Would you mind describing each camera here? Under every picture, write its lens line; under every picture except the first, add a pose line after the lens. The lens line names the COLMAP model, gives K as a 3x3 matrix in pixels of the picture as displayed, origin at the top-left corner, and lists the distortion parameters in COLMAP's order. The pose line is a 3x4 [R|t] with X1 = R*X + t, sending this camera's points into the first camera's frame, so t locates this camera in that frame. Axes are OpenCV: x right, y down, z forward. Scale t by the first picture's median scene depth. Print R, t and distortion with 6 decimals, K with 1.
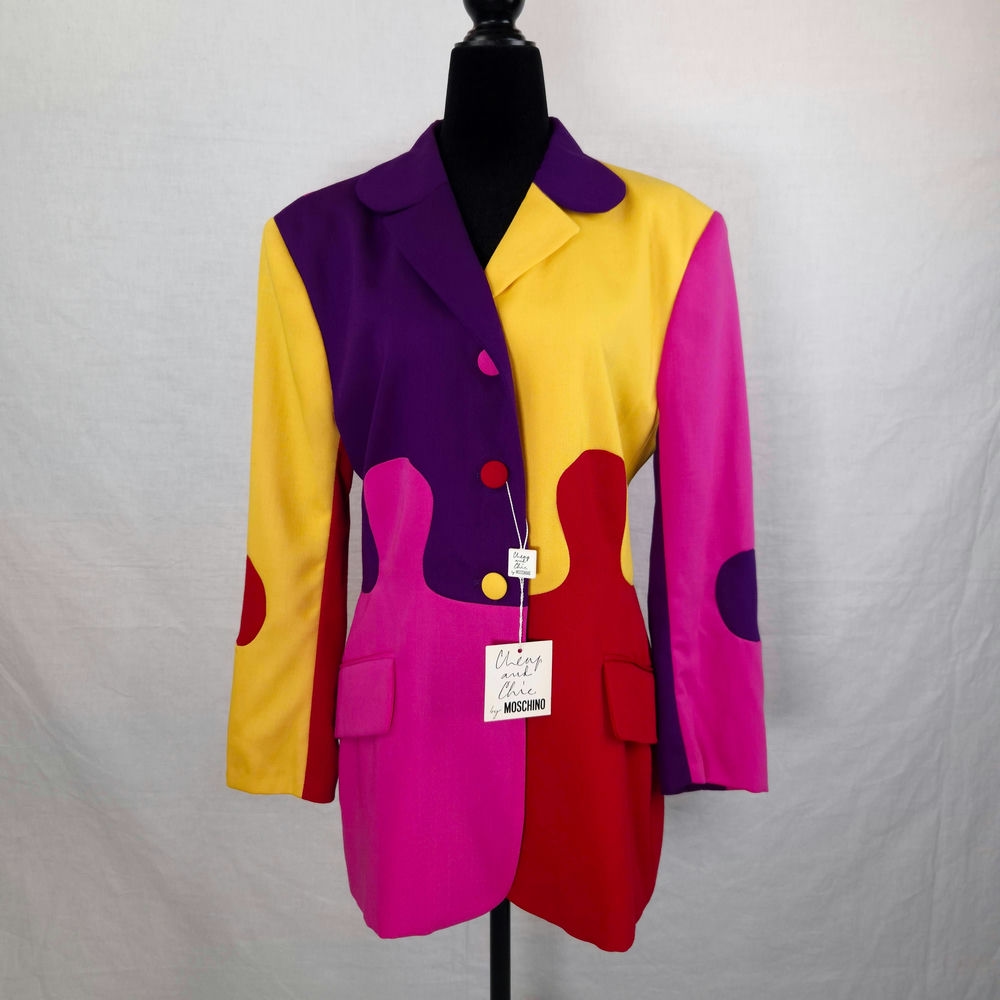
lens RADIAL K [[878.2, 0, 483.9], [0, 878.2, 498.6], [0, 0, 1]] dist [0.043872, -0.032287]
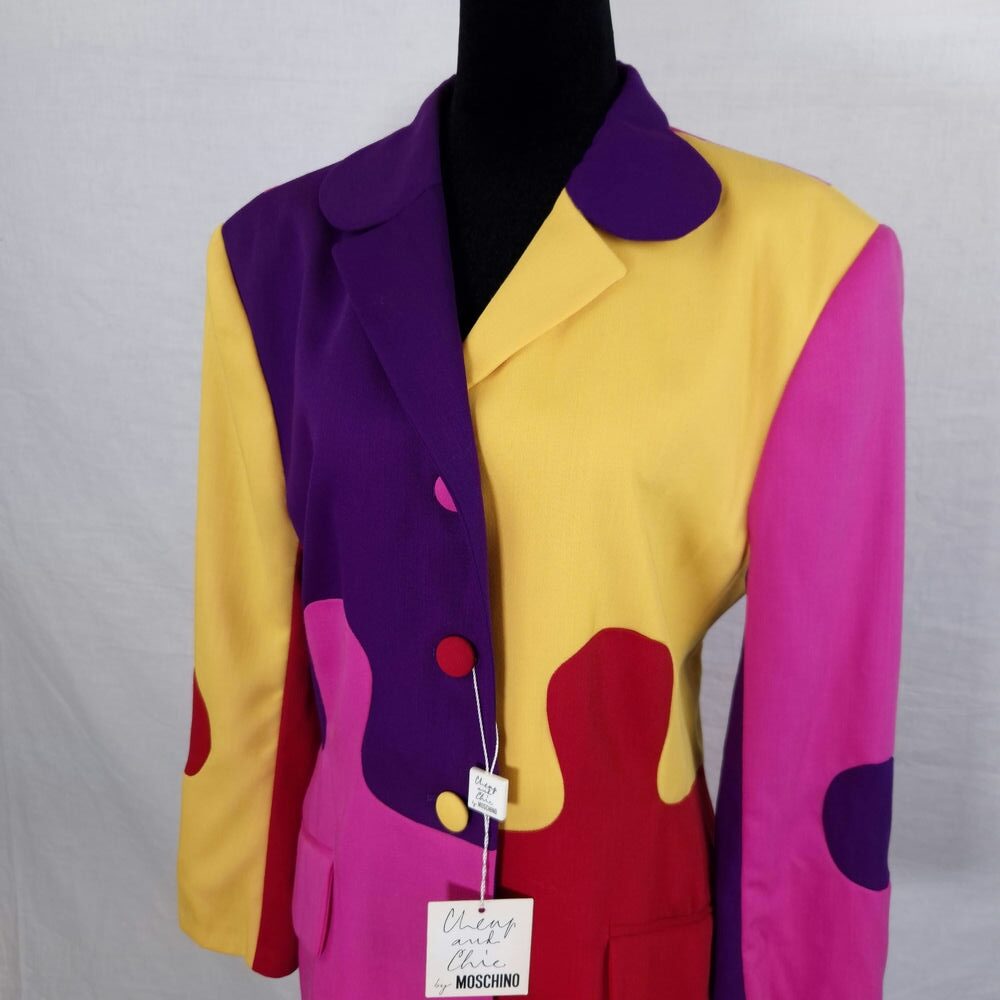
lens RADIAL K [[878.2, 0, 505.7], [0, 878.2, 492.5], [0, 0, 1]] dist [0.043872, -0.032287]
pose [[0.971713, 0.083194, -0.221025, 0.157293], [-0.055492, 0.990127, 0.128719, -0.201853], [0.229552, -0.112813, 0.966736, 0.324959]]
